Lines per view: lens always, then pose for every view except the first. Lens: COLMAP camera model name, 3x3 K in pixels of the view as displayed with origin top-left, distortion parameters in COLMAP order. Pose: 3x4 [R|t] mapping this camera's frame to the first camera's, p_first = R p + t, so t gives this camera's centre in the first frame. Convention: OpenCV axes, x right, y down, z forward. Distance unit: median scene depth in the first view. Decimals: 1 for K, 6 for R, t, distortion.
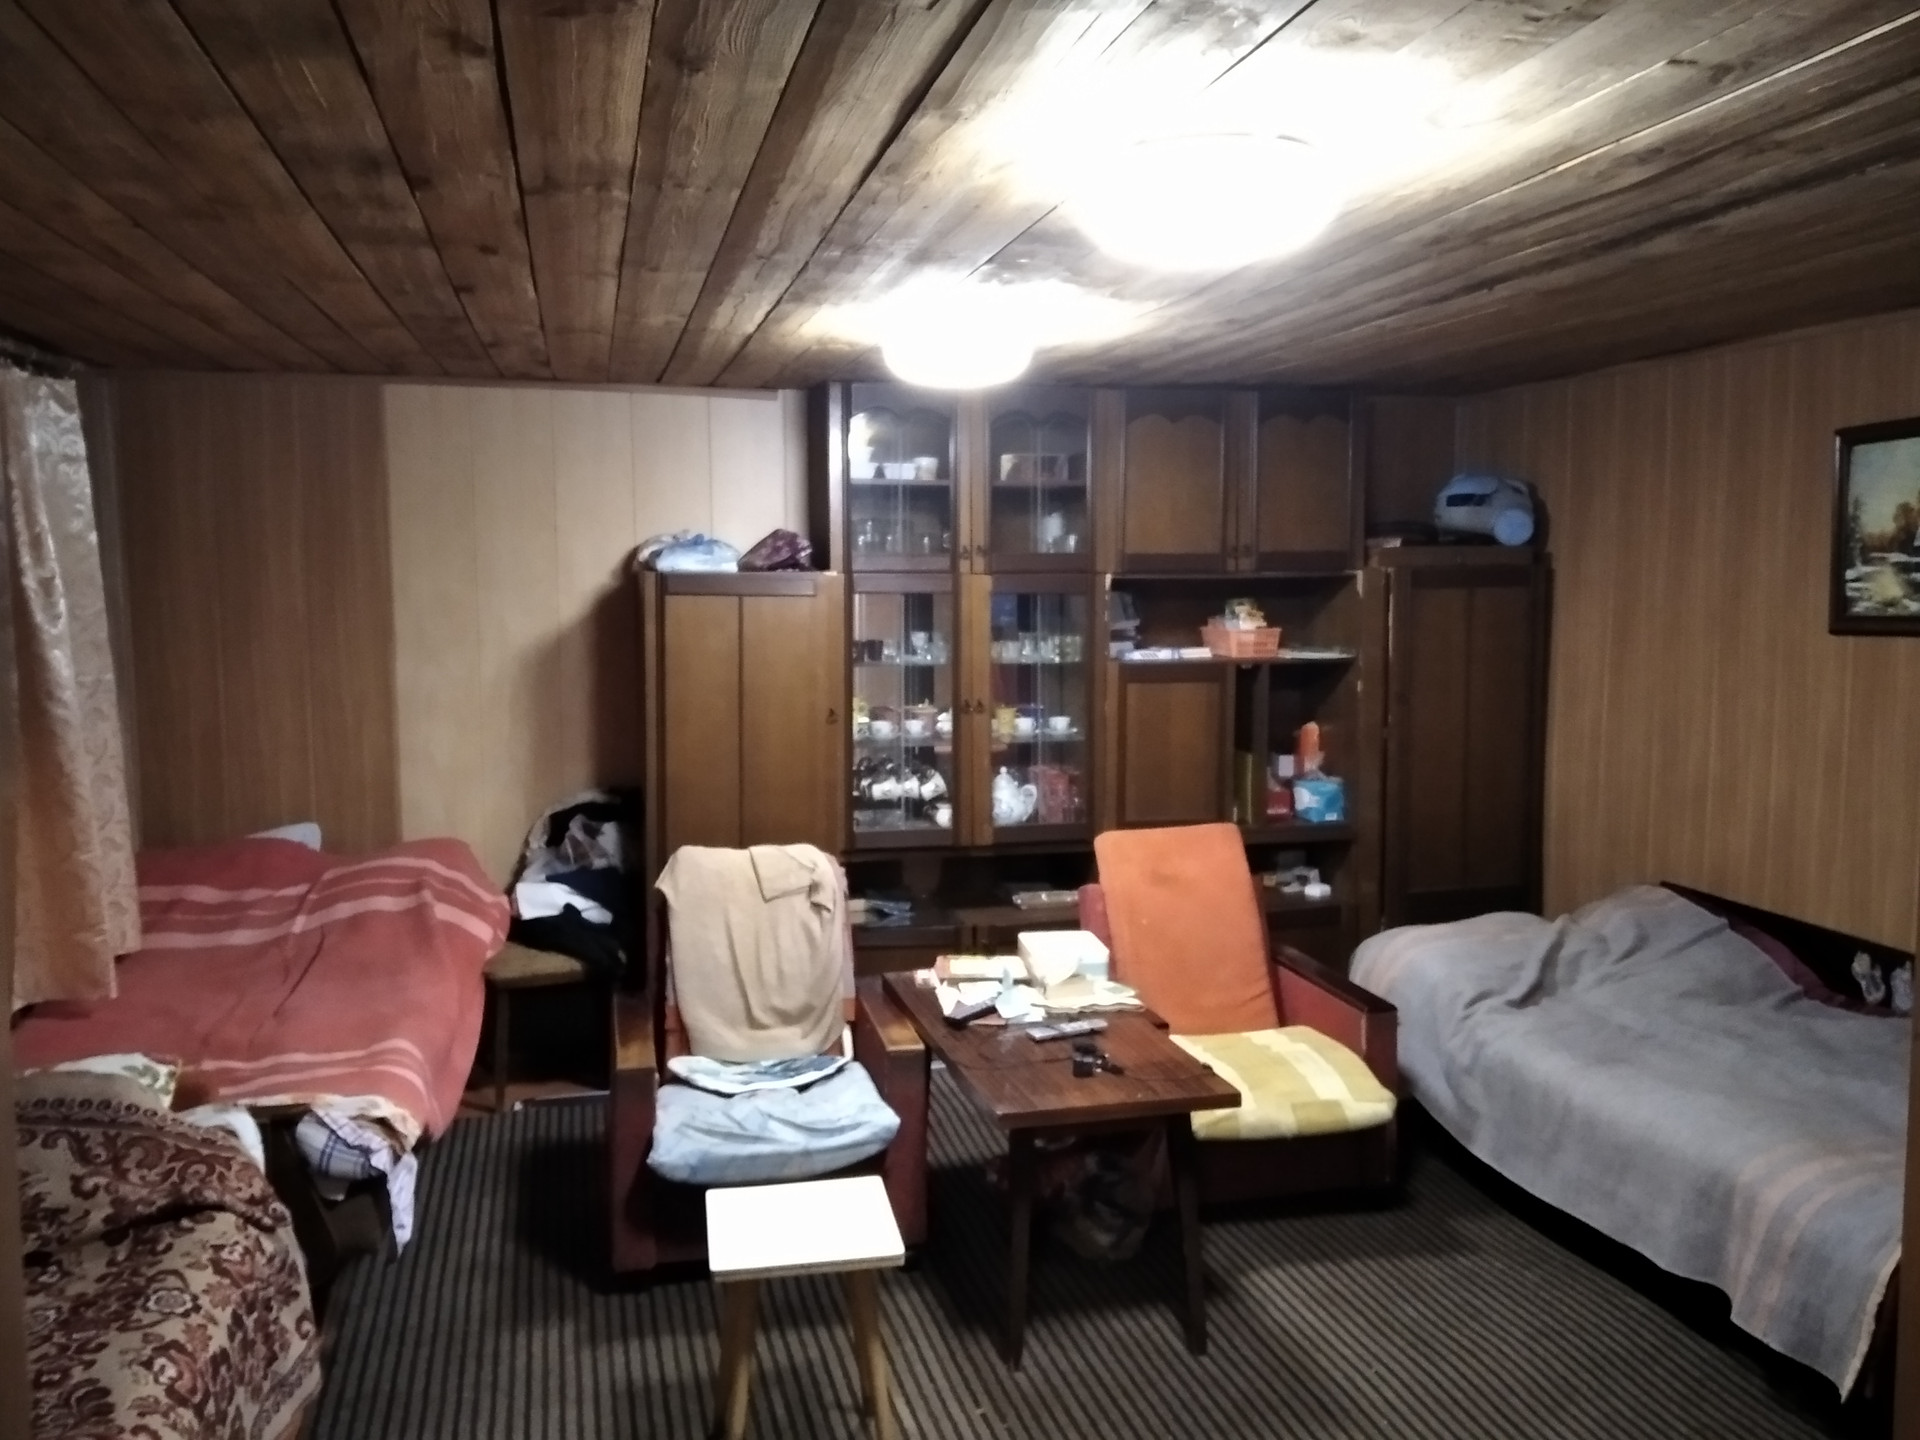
lens RADIAL K [[1519.3, 0, 964.1], [0, 1519.3, 719.1], [0, 0, 1]] dist [-0.004360, -0.004051]
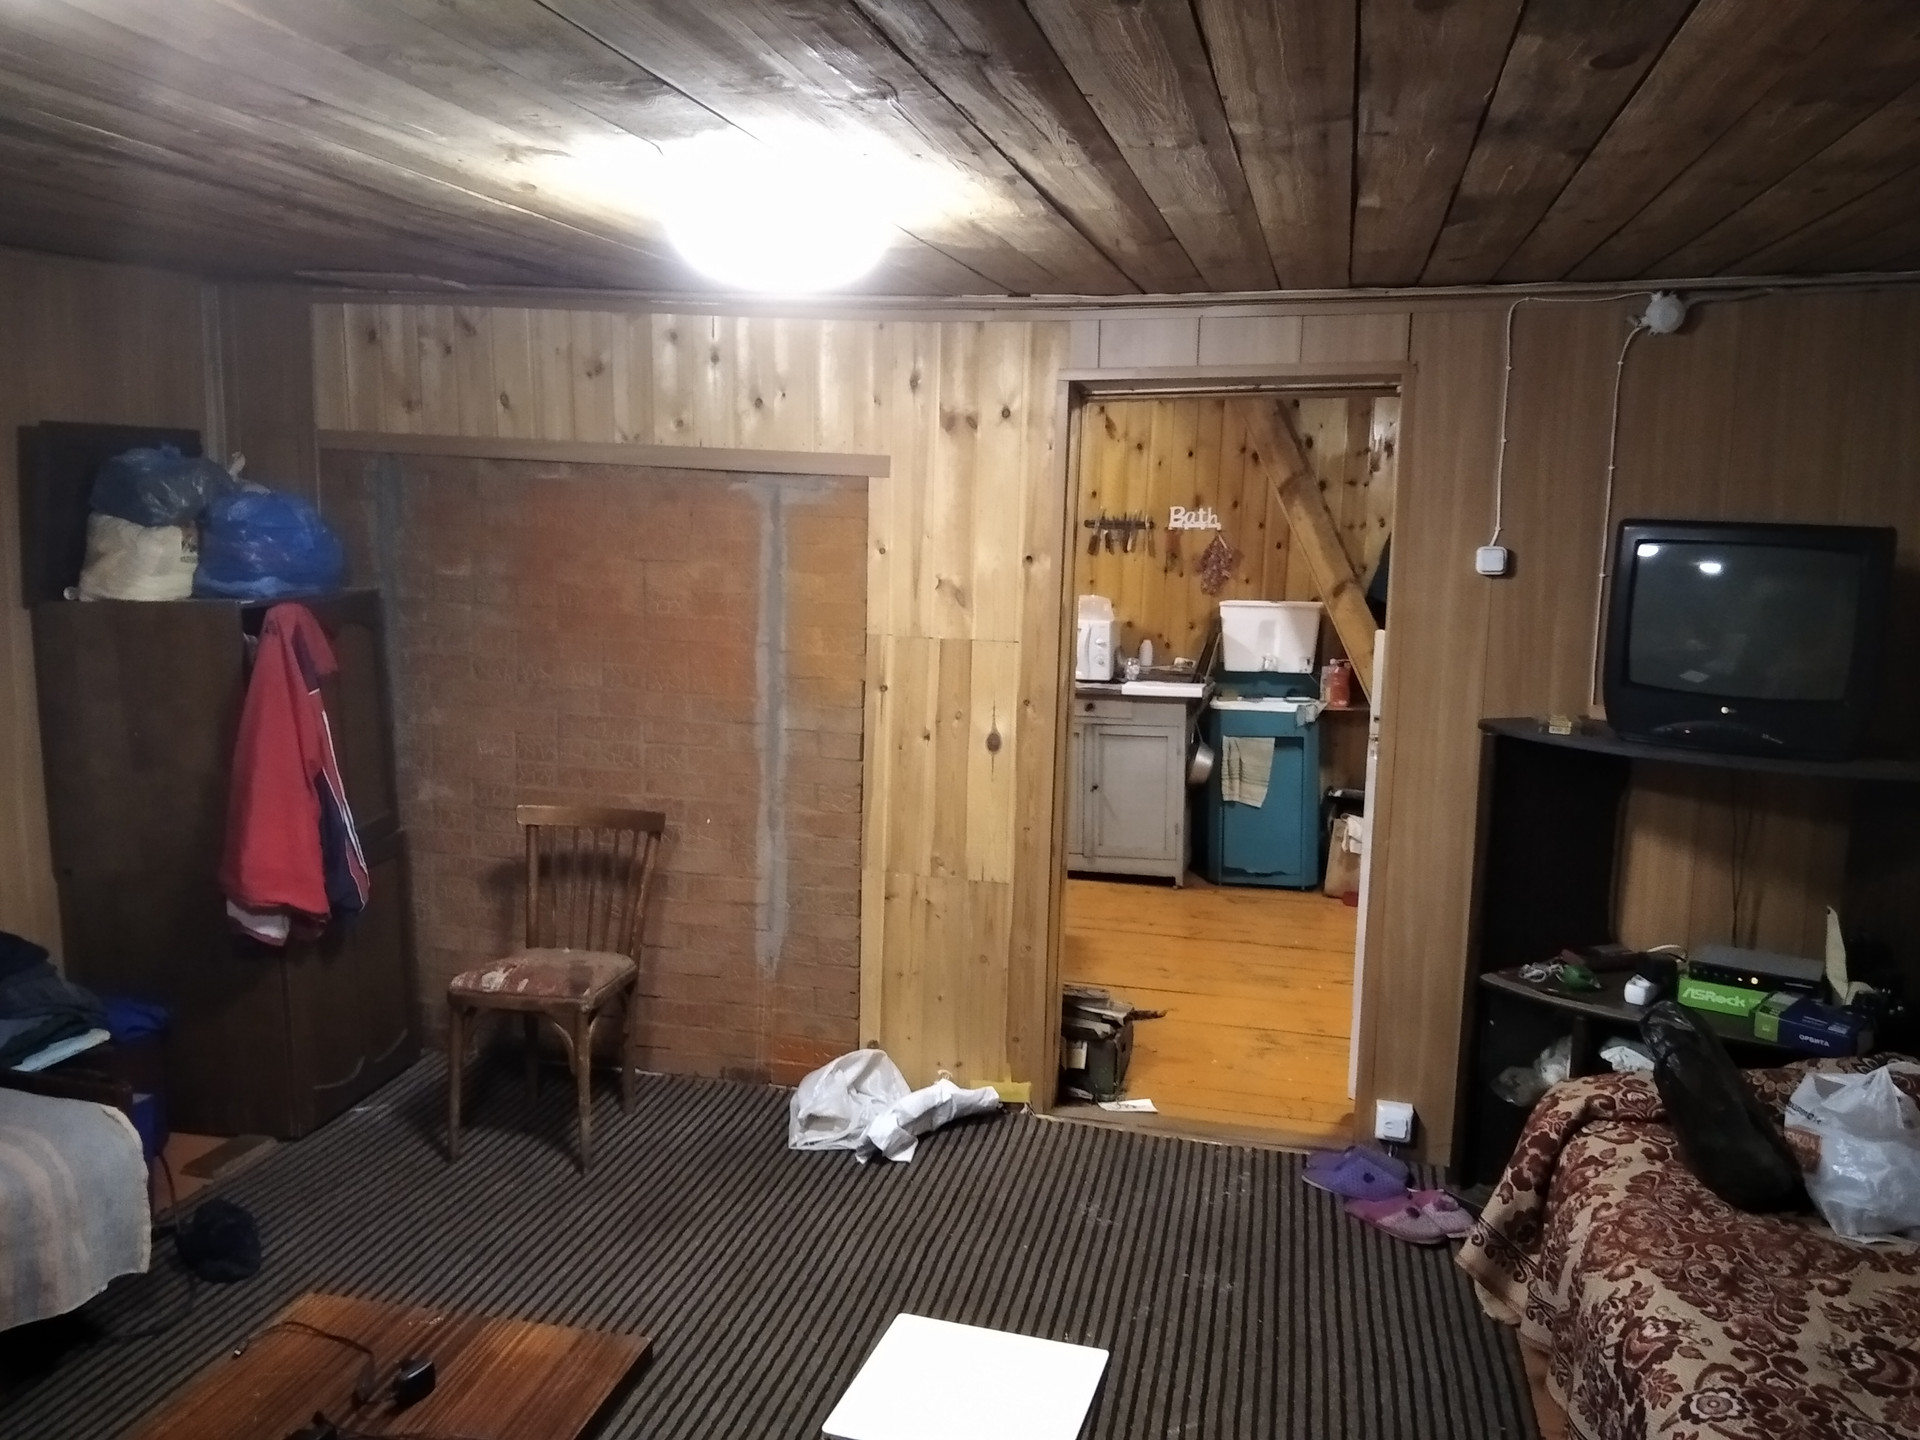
lens RADIAL K [[1519.3, 0, 961.5], [0, 1519.3, 720.9], [0, 0, 1]] dist [-0.004360, -0.004051]
pose [[-0.881892, -0.090707, 0.462644, -0.539897], [0.026684, 0.970140, 0.241073, -0.234310], [-0.470696, 0.224946, -0.853138, 1.974618]]
